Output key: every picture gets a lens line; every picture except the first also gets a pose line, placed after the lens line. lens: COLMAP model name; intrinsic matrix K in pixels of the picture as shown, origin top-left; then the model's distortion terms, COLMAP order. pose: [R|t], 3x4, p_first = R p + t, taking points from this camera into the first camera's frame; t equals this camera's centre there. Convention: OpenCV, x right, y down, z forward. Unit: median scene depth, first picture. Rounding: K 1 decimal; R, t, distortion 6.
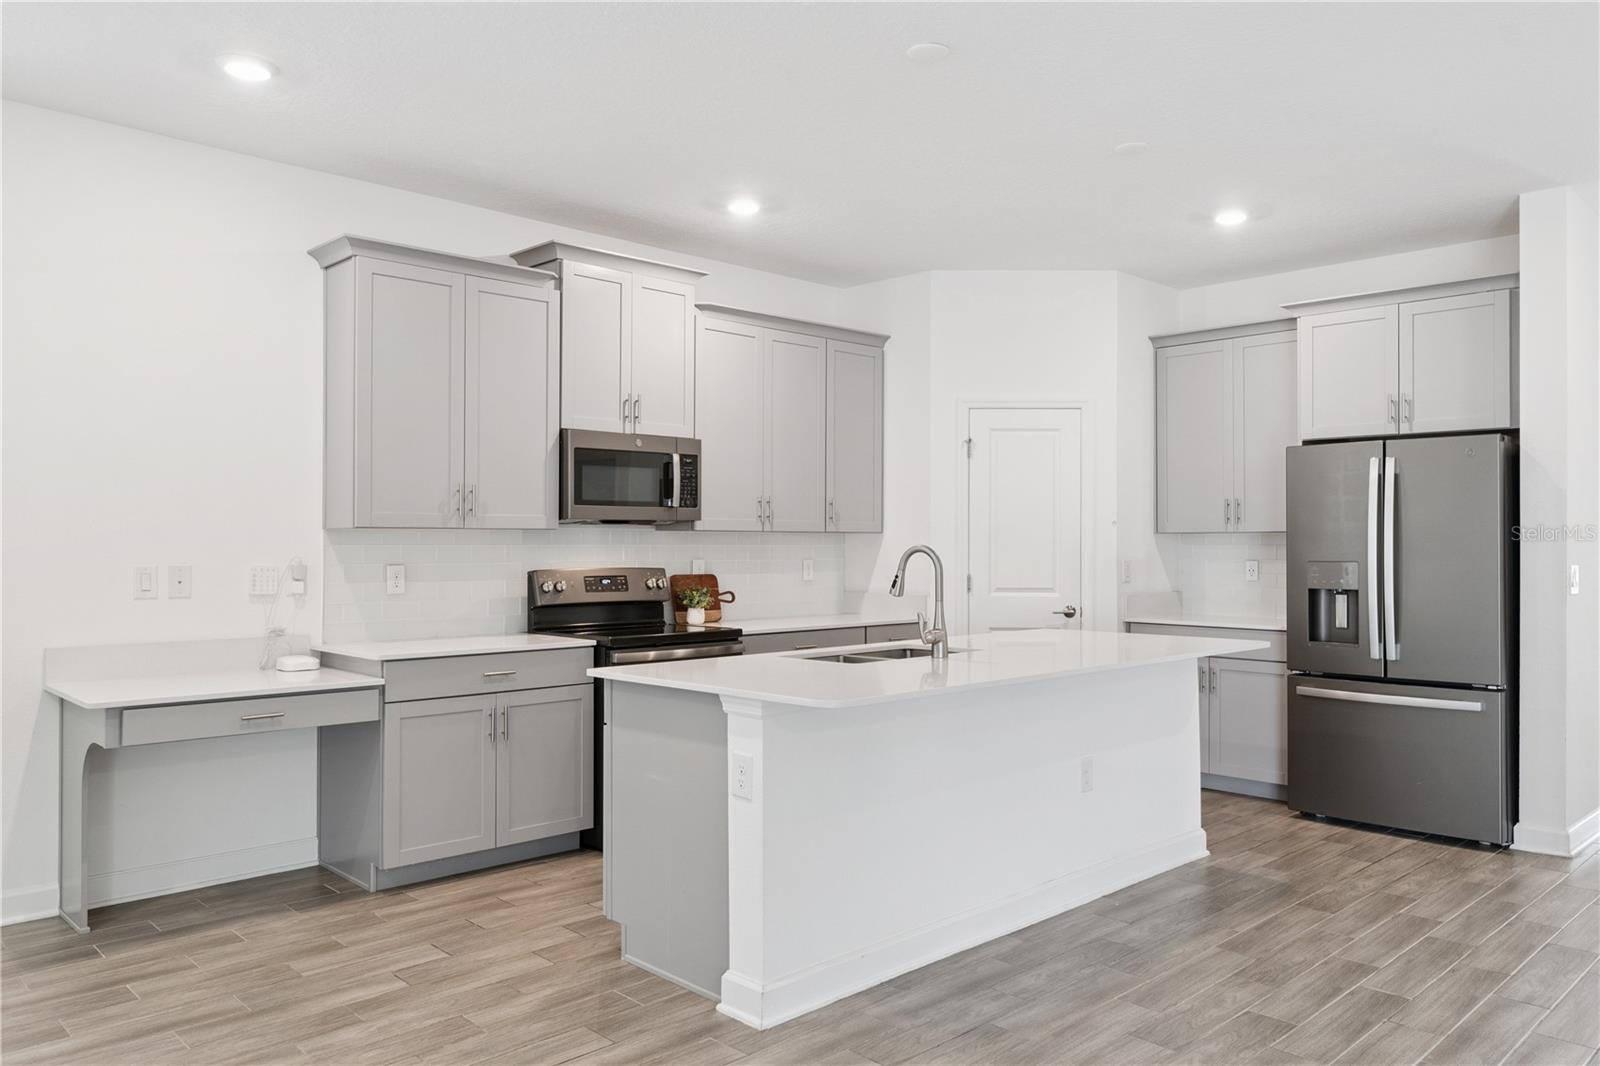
lens RADIAL K [[1145.5, 0, 799.5], [0, 1145.5, 534.5], [0, 0, 1]] dist [-0.003237, -0.002422]
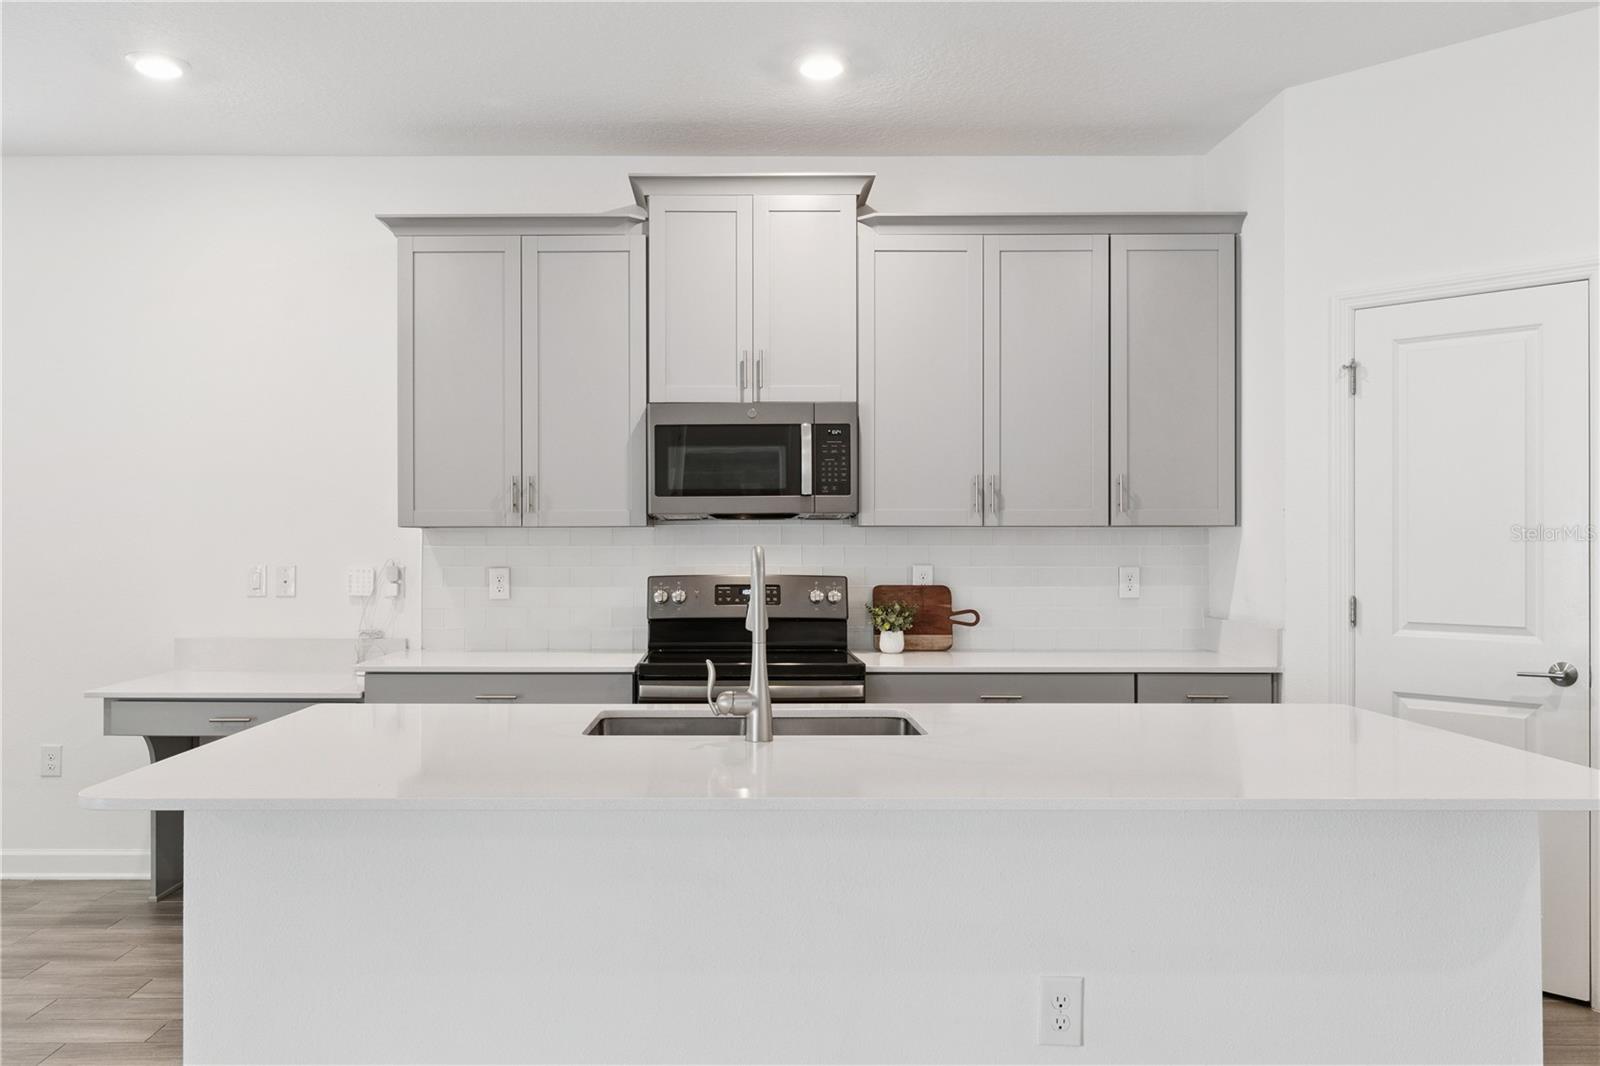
lens RADIAL K [[1145.5, 0, 750.7], [0, 1145.5, 540.7], [0, 0, 1]] dist [-0.003237, -0.002422]
pose [[0.718126, -0.002888, -0.695908, 0.414227], [0.006621, 0.999974, 0.002682, 0.003814], [0.695882, -0.006533, 0.718126, 0.466682]]
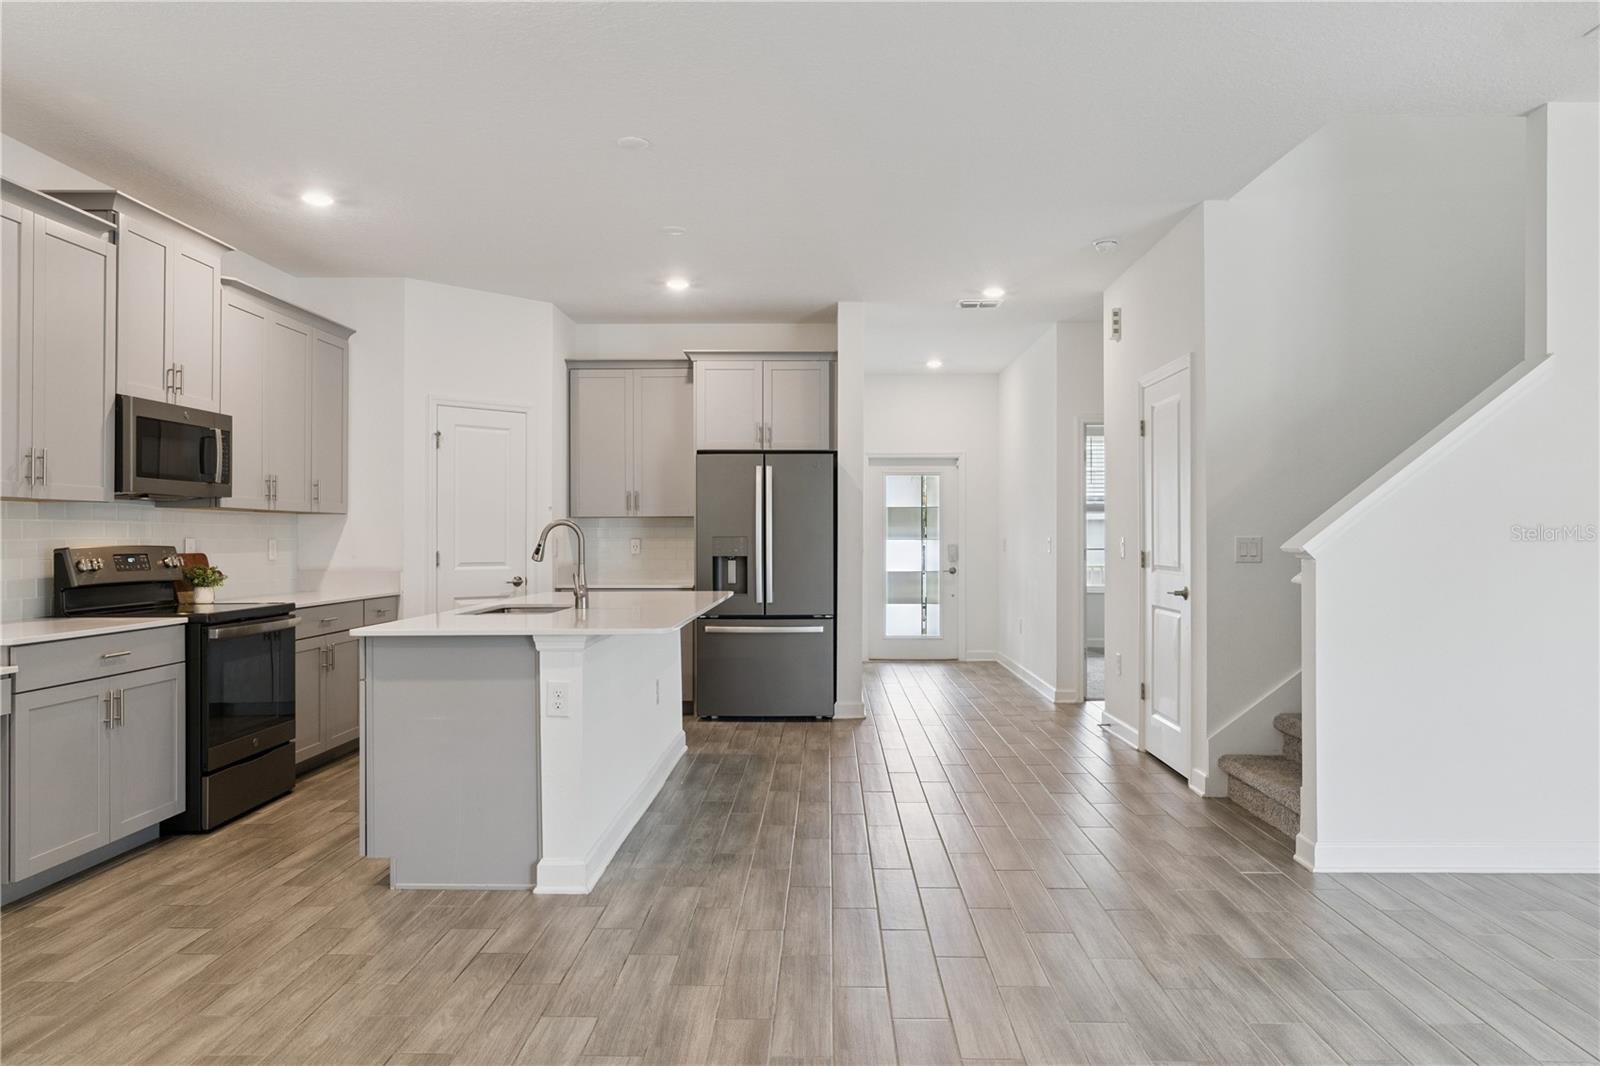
lens RADIAL K [[1064.7, 0, 805.3], [0, 1064.7, 537.6], [0, 0, 1]] dist [-0.004383, -0.002295]
pose [[0.707713, -0.001963, 0.706497, -0.424366], [-0.003603, 0.999973, 0.006387, 0.016566], [-0.706490, -0.007066, 0.707687, -0.005174]]
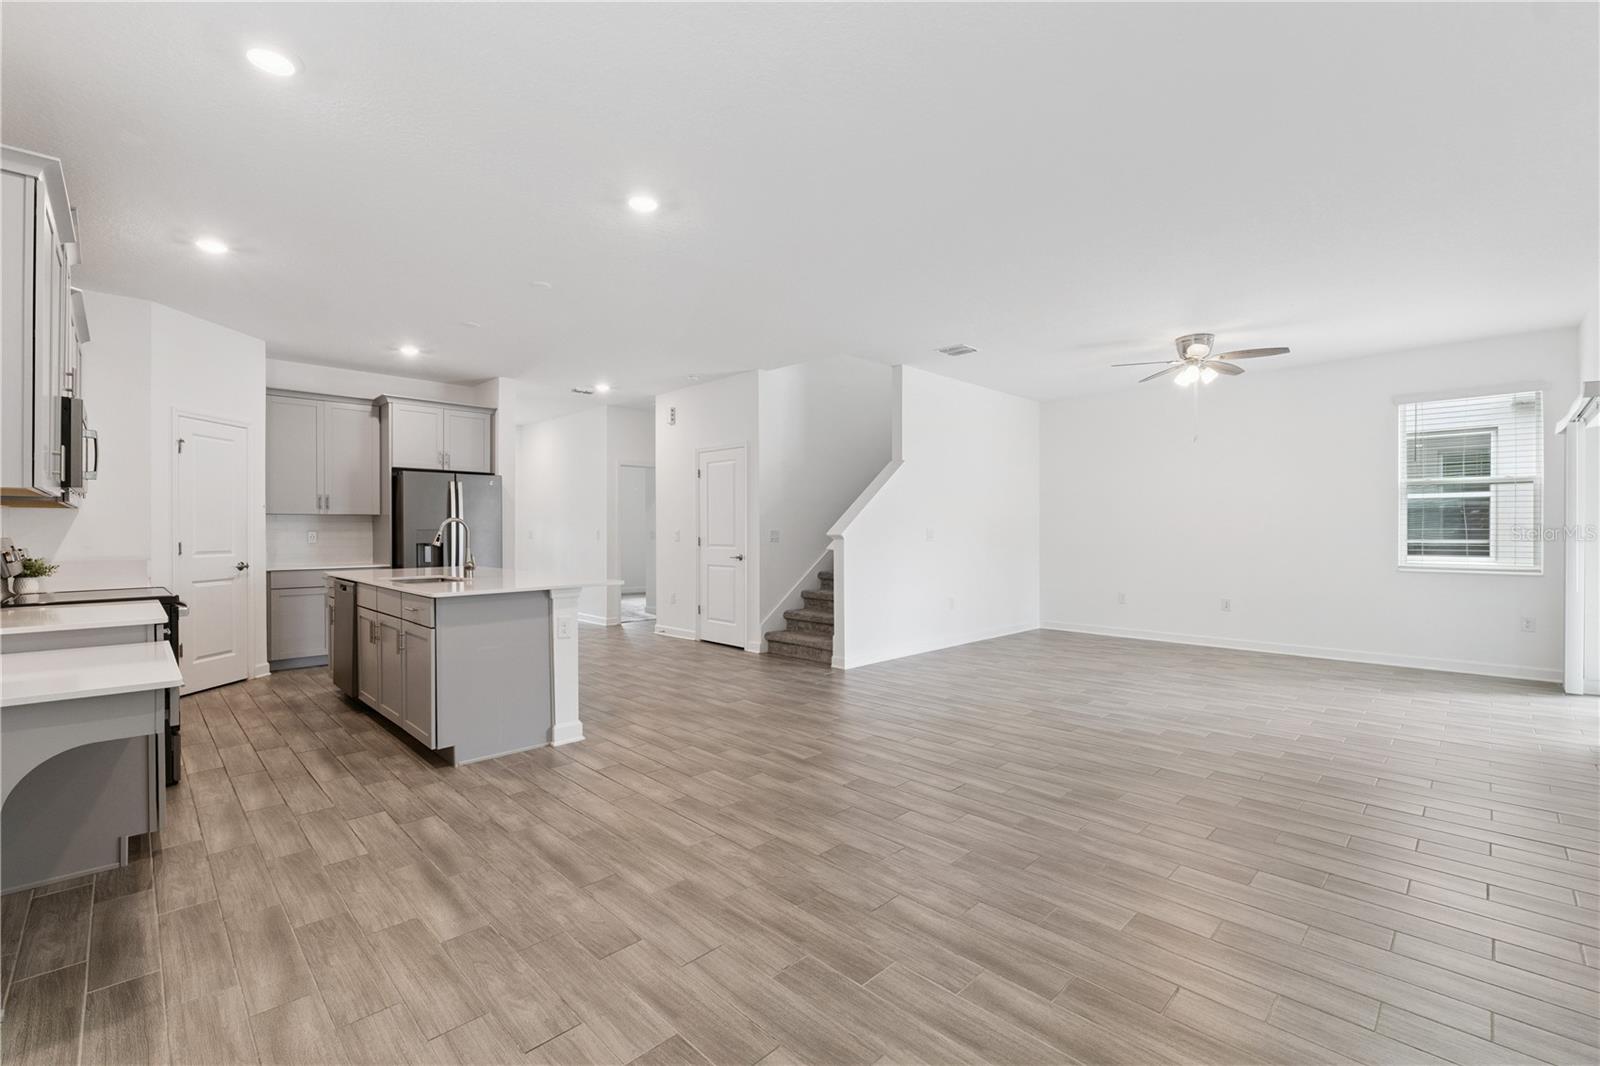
lens RADIAL K [[693.9, 0, 797.5], [0, 693.9, 530.6], [0, 0, 1]] dist [-0.002188, 0.000220]
pose [[-0.007822, -0.002039, 0.999967, -0.818560], [-0.006158, 0.999979, 0.001991, 0.019660], [-0.999950, -0.006142, -0.007834, 0.369331]]
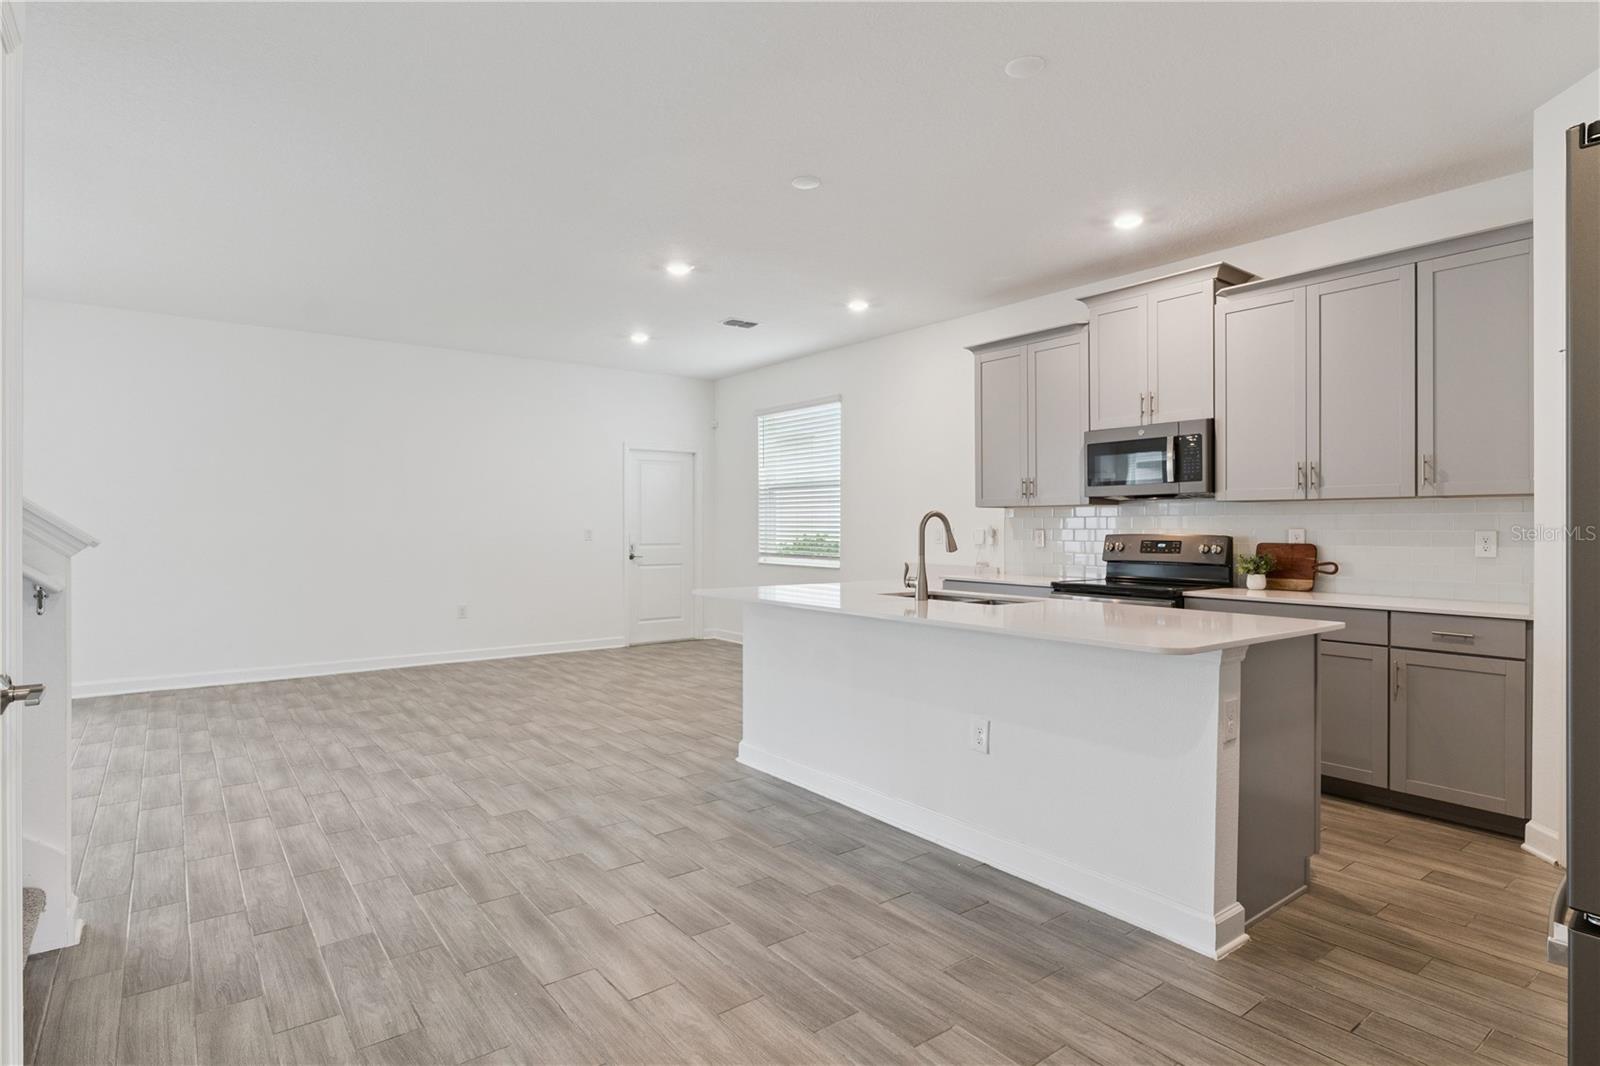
lens RADIAL K [[834.9, 0, 800.2], [0, 834.9, 527.8], [0, 0, 1]] dist [0.001006, -0.004405]
pose [[-0.115581, 0.000255, -0.993298, 0.832449], [0.006154, 0.999981, -0.000459, 0.022071], [0.993279, -0.006166, -0.115580, 0.773971]]
